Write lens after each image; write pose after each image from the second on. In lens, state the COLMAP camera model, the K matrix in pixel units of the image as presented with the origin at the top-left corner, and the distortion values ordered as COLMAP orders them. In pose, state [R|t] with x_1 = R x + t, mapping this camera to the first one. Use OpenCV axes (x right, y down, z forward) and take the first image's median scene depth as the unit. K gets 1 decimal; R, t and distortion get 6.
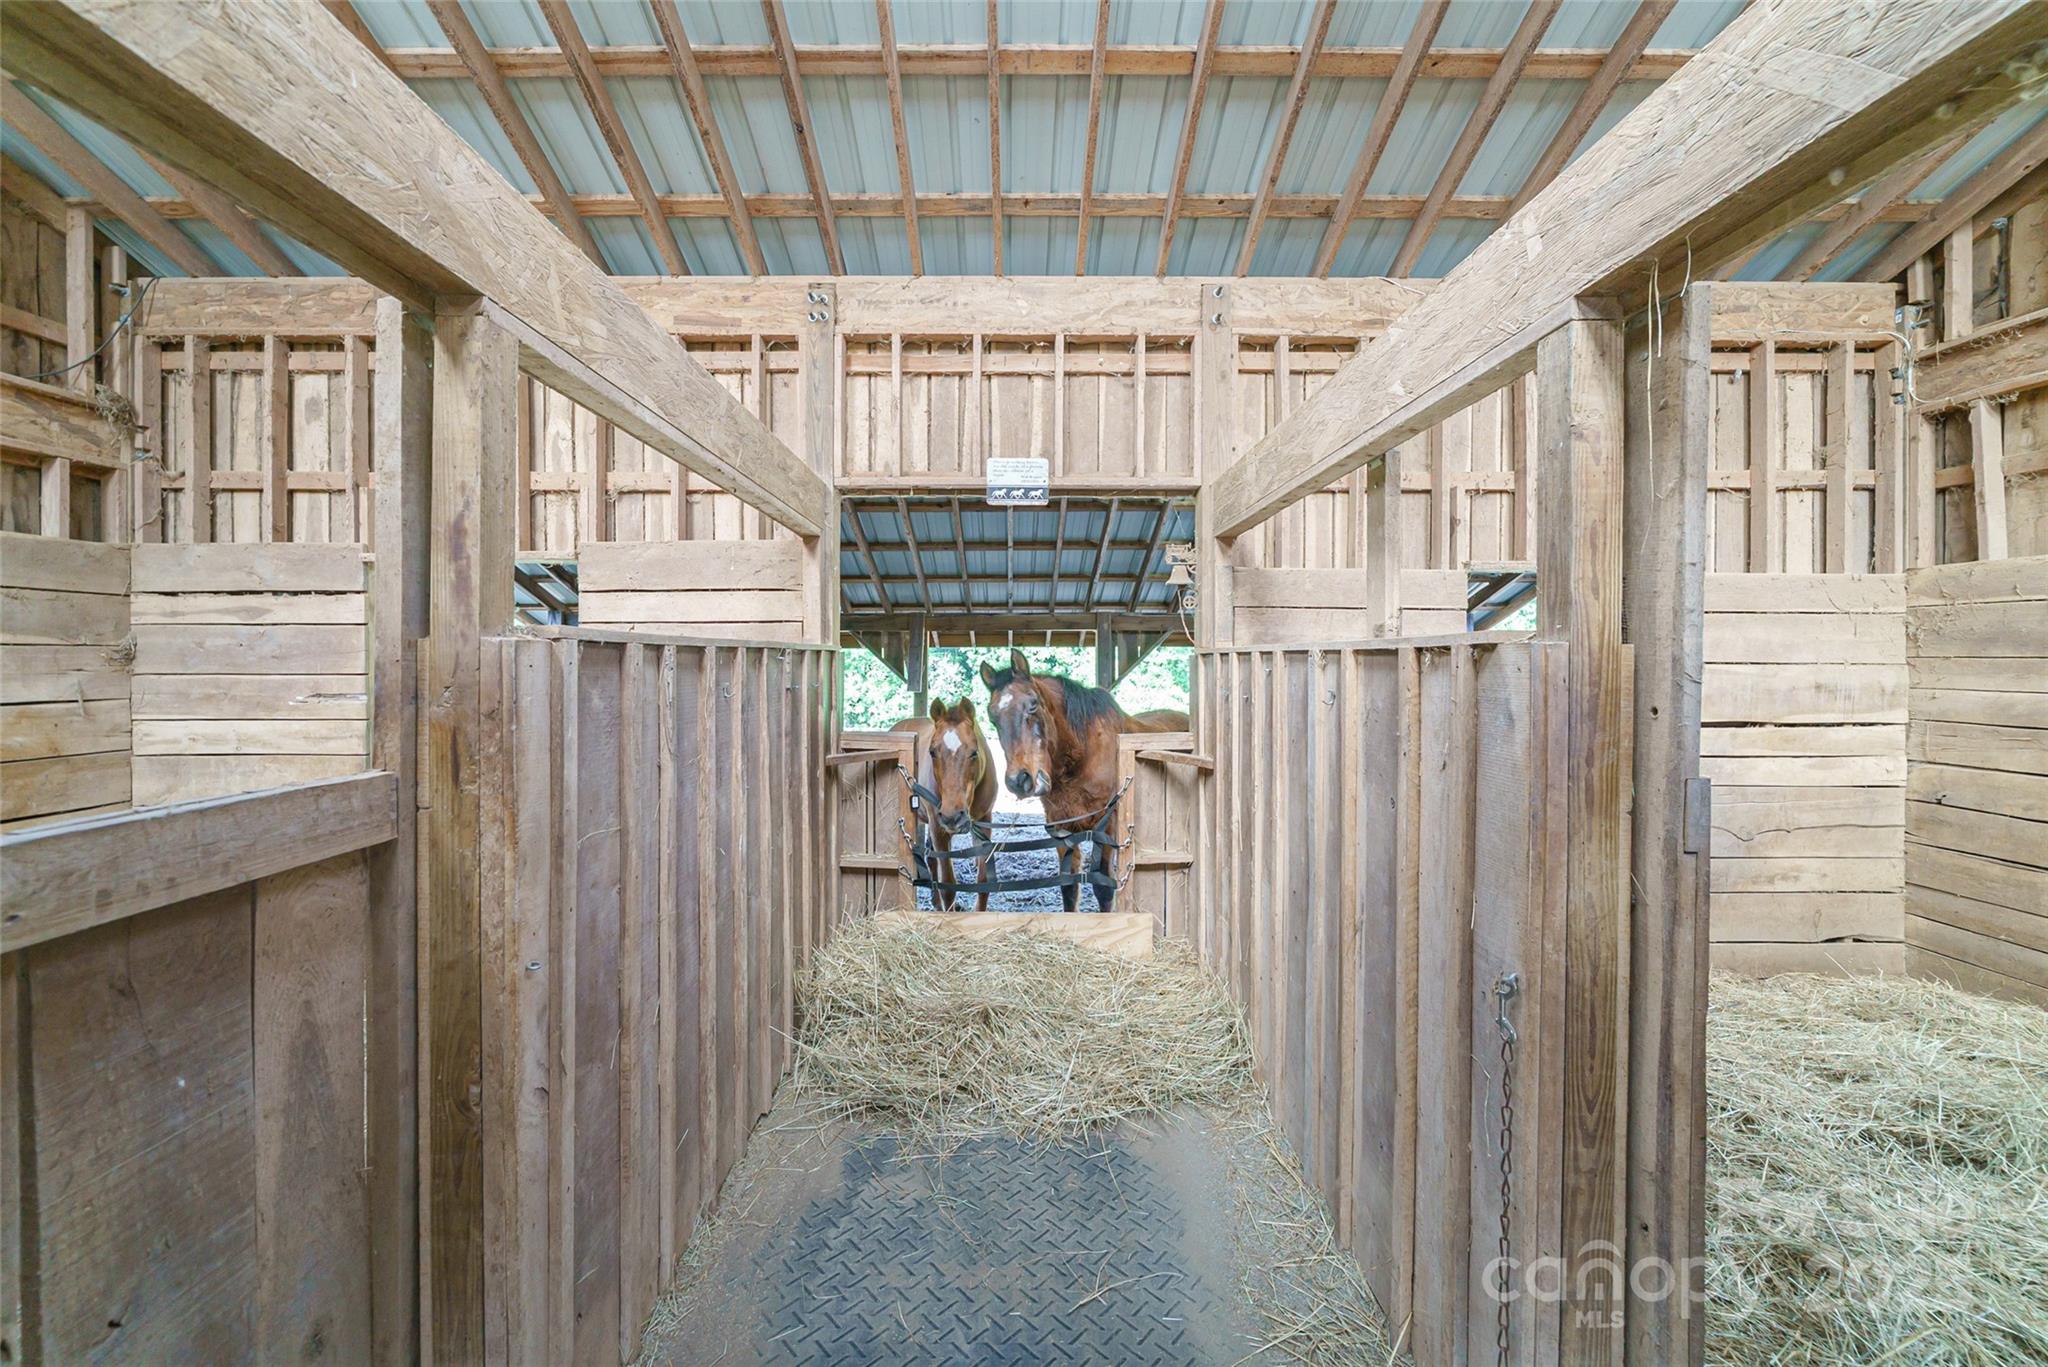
lens RADIAL K [[732.3, 0, 1019.4], [0, 732.3, 666.4], [0, 0, 1]] dist [-0.005515, 0.000085]
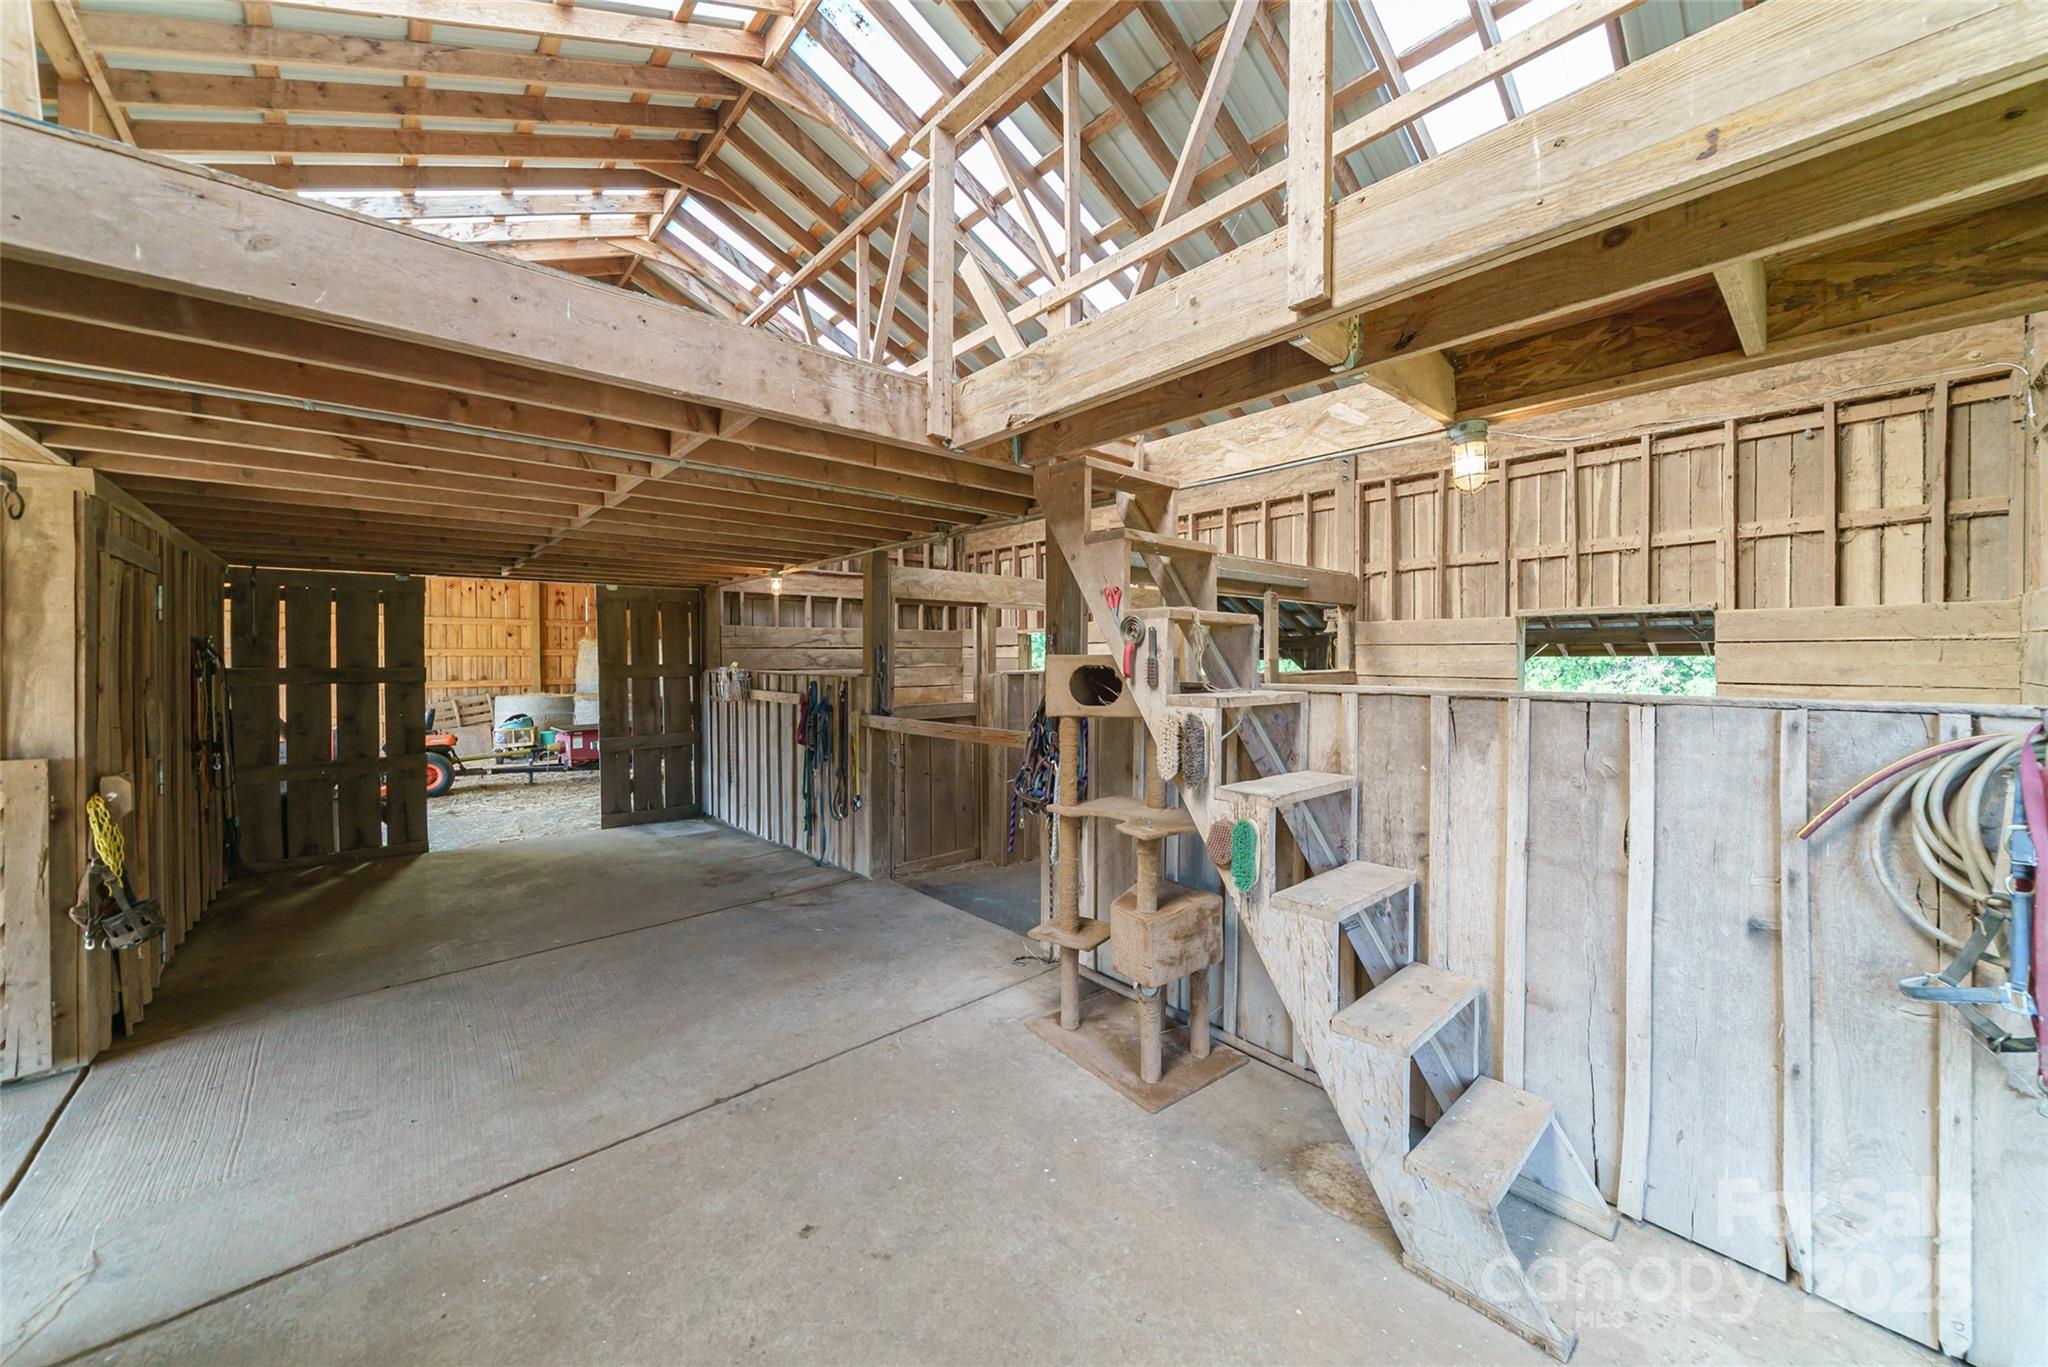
lens RADIAL K [[732.3, 0, 1024.3], [0, 732.3, 669.5], [0, 0, 1]] dist [-0.005515, 0.000085]
pose [[0.666512, 0.005527, -0.745474, 1.040456], [0.001076, 0.999964, 0.008376, -0.040147], [0.745494, -0.006385, 0.666482, -0.702037]]
